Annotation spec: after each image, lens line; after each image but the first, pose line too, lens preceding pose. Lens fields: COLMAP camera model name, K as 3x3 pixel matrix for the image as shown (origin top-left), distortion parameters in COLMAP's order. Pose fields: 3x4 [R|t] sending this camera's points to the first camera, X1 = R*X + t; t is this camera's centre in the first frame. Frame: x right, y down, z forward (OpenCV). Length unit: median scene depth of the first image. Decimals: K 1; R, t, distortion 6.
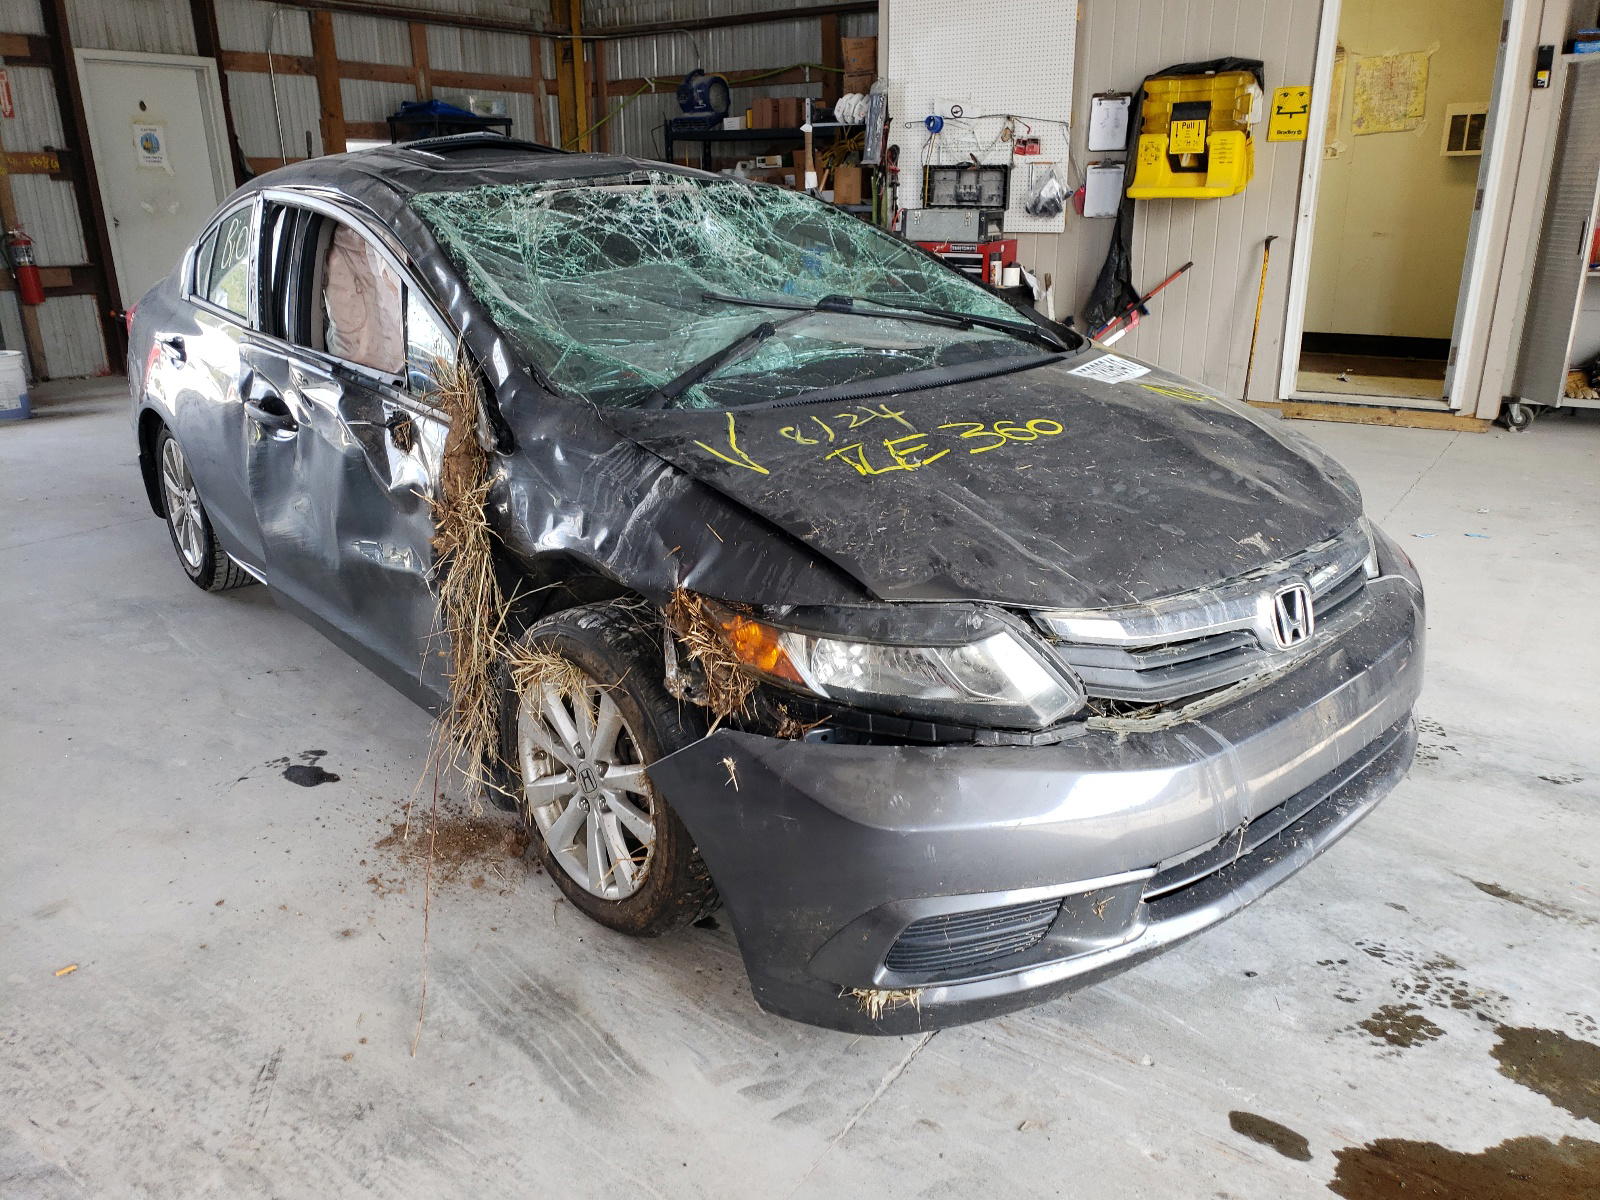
lens RADIAL K [[1249.2, 0, 776.7], [0, 1249.2, 599.2], [0, 0, 1]] dist [0.008790, 0.006872]
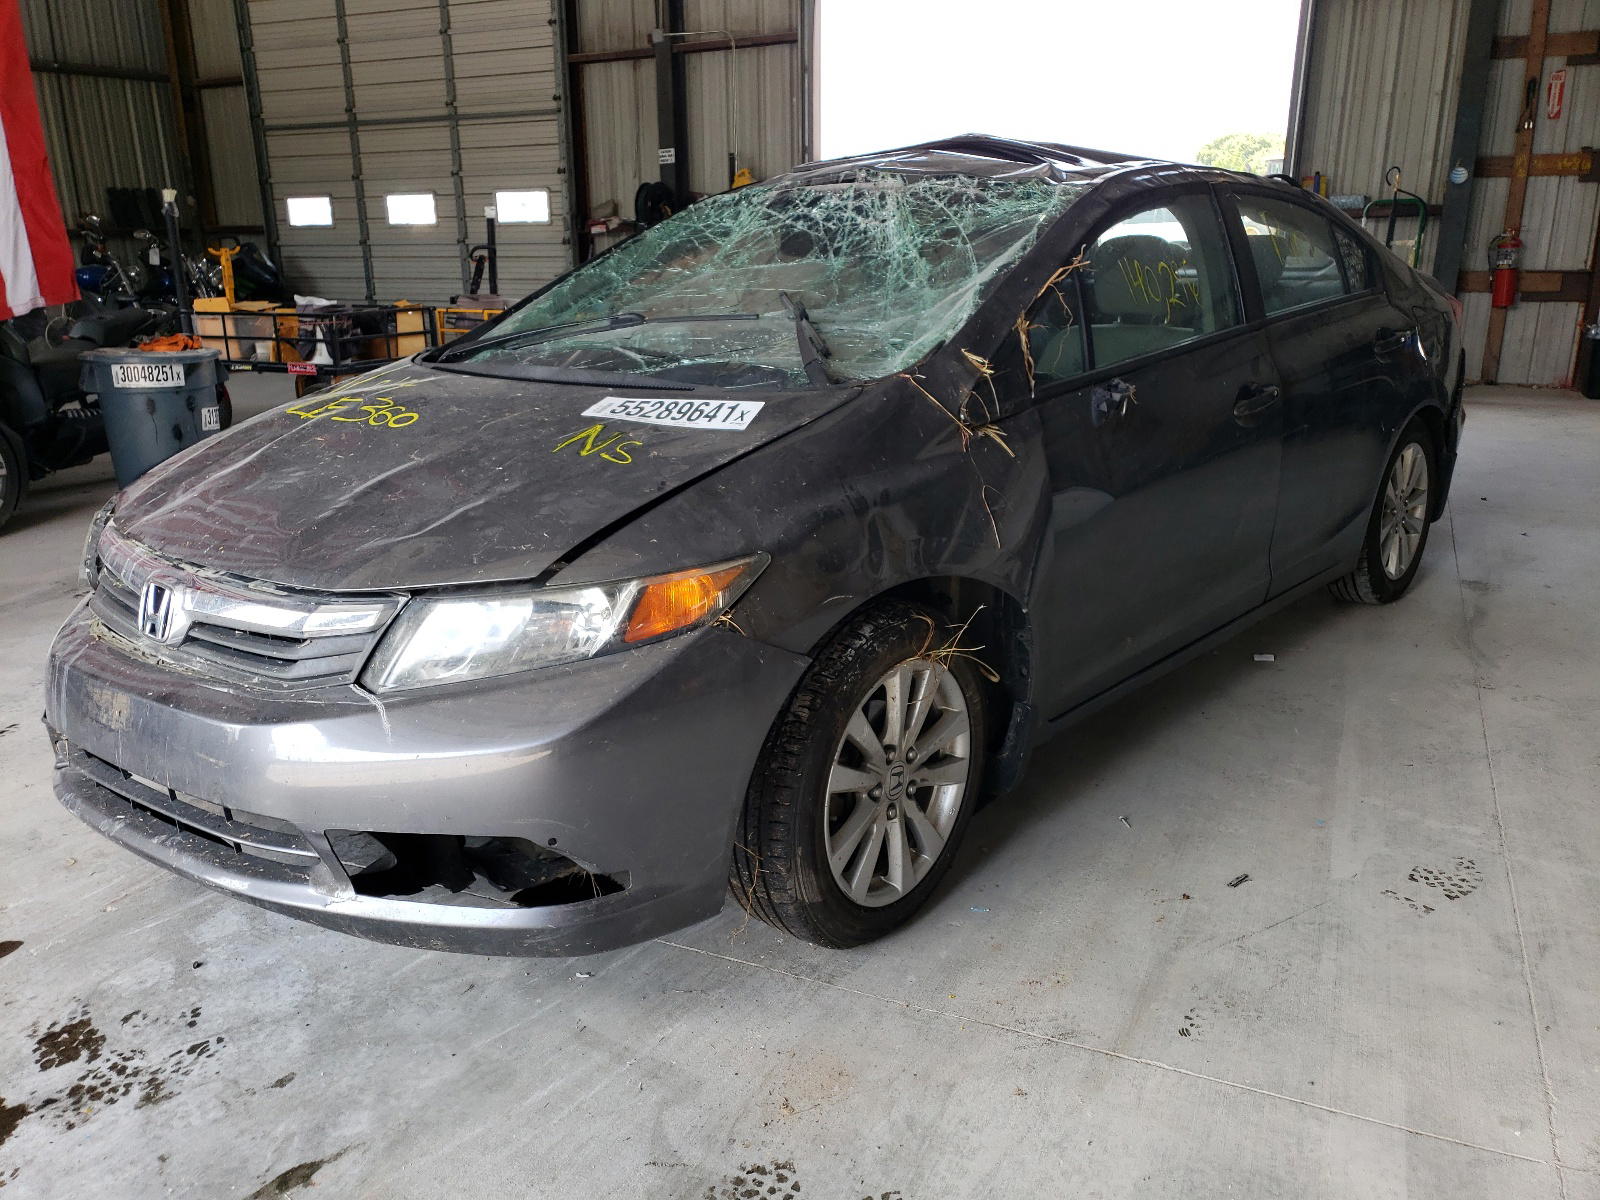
lens RADIAL K [[1249.2, 0, 776.7], [0, 1249.2, 599.2], [0, 0, 1]] dist [0.008790, 0.006872]
pose [[0.171154, 0.292773, -0.940739, 0.909183], [-0.296364, 0.925906, 0.234237, -0.238041], [0.939614, 0.238711, 0.245240, 0.773268]]
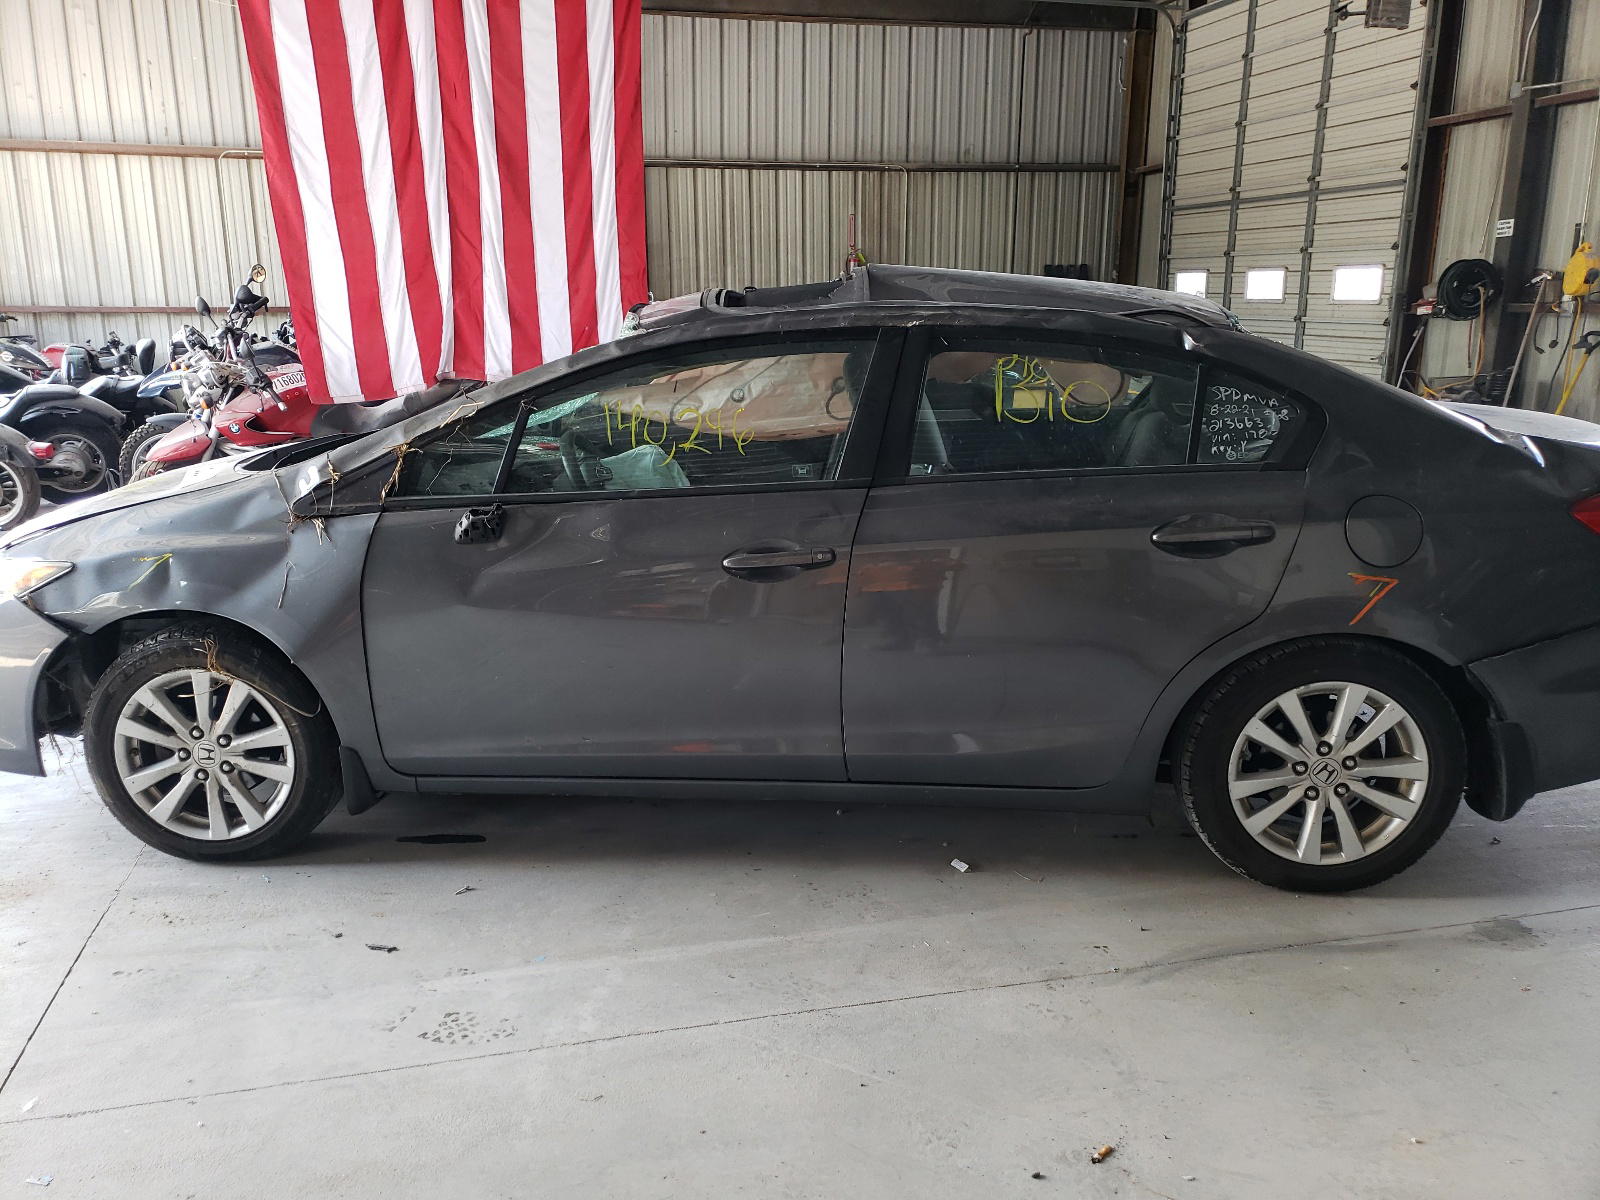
lens RADIAL K [[1249.2, 0, 776.7], [0, 1249.2, 599.2], [0, 0, 1]] dist [0.008790, 0.006872]
pose [[-0.660009, 0.195828, -0.725286, 0.843789], [-0.223047, 0.870818, 0.438093, -0.358828], [0.717383, 0.450918, -0.531069, 1.087844]]
